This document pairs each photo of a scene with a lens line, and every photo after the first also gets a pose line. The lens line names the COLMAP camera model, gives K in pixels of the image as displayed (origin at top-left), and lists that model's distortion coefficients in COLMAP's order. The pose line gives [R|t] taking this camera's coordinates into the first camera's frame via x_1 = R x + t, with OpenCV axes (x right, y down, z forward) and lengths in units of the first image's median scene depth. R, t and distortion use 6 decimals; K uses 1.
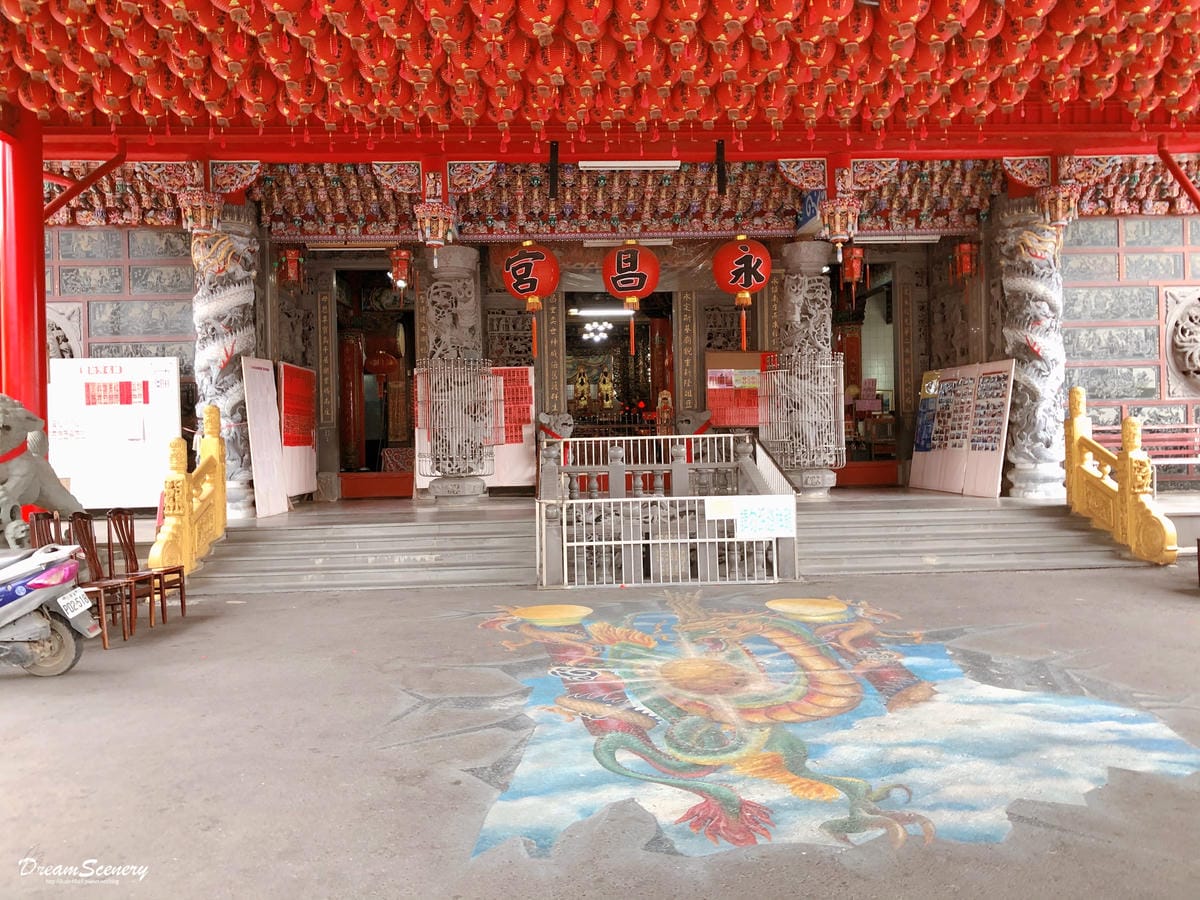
lens RADIAL K [[959.6, 0, 600.0], [0, 959.6, 450.0], [0, 0, 1]] dist [0.119206, -0.361540]
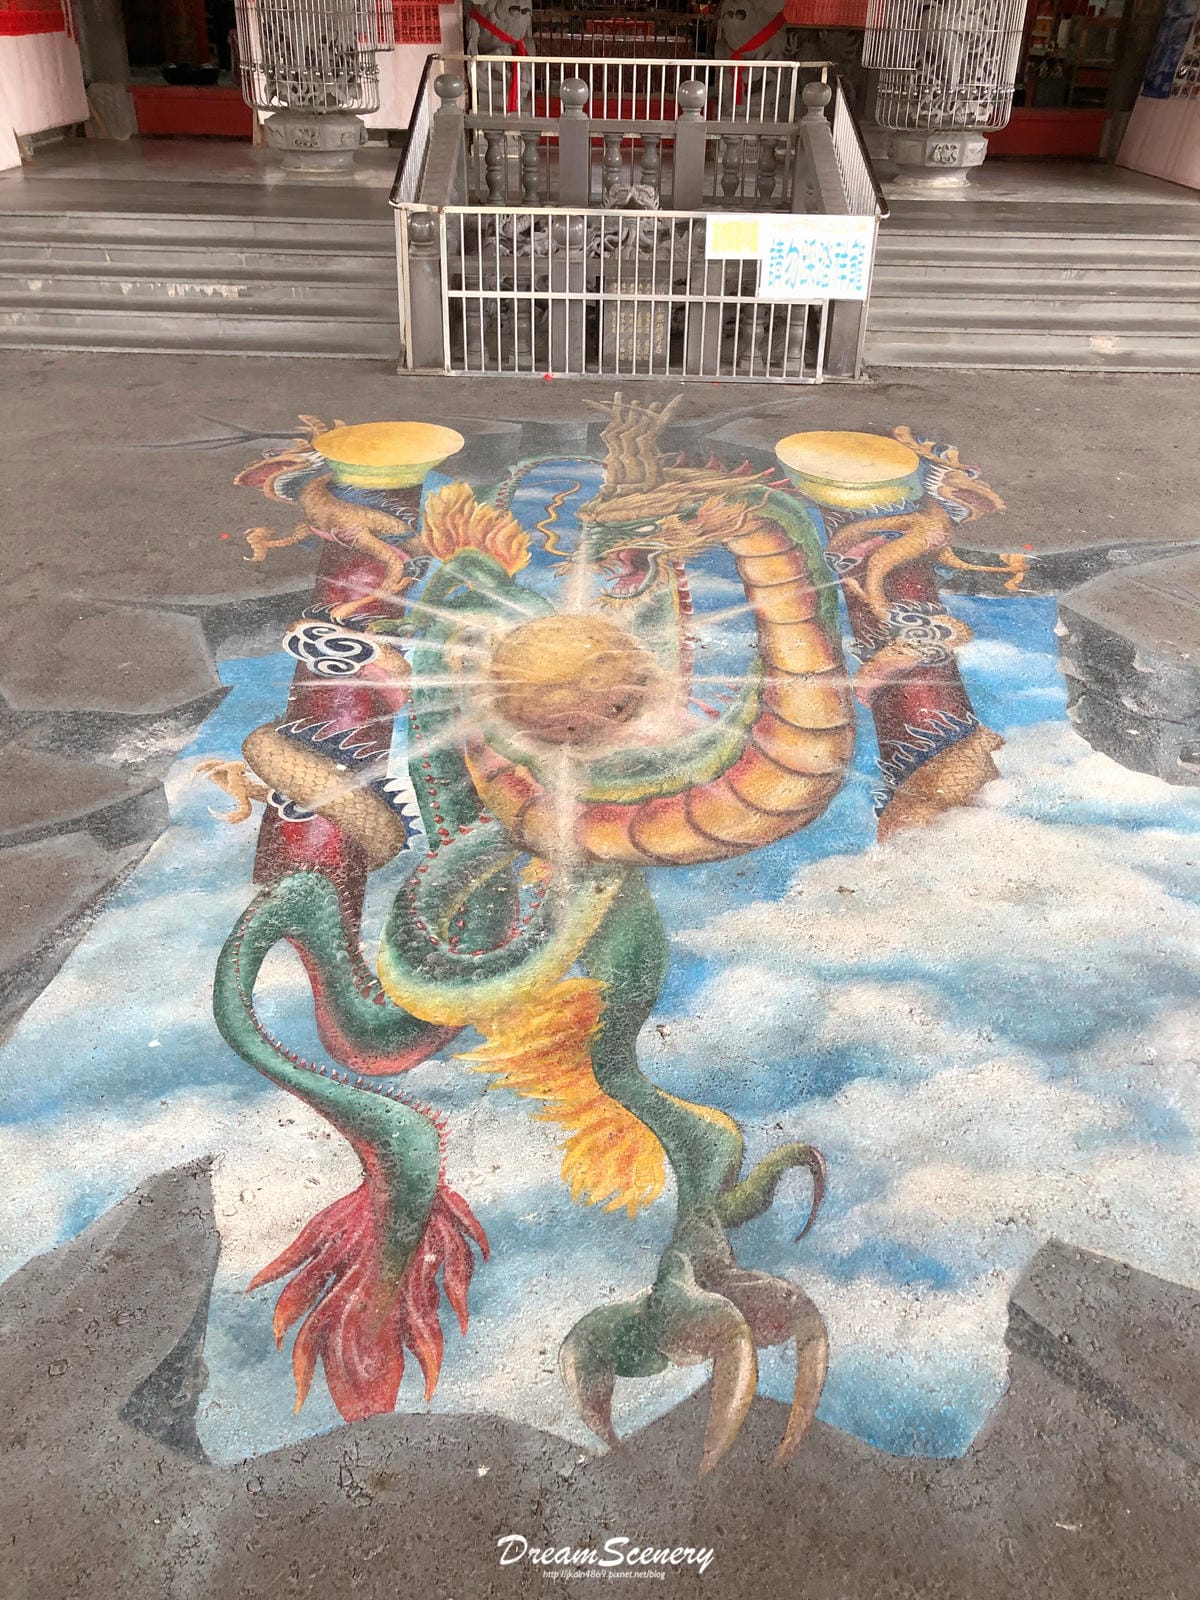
lens RADIAL K [[1310.2, 0, 600.0], [0, 1310.2, 800.0], [0, 0, 1]] dist [0.009241, 0.005176]
pose [[0.998051, 0.061266, -0.011889, 0.078245], [-0.046607, 0.858396, 0.510867, -0.040704], [0.041504, -0.509317, 0.859578, 0.205096]]
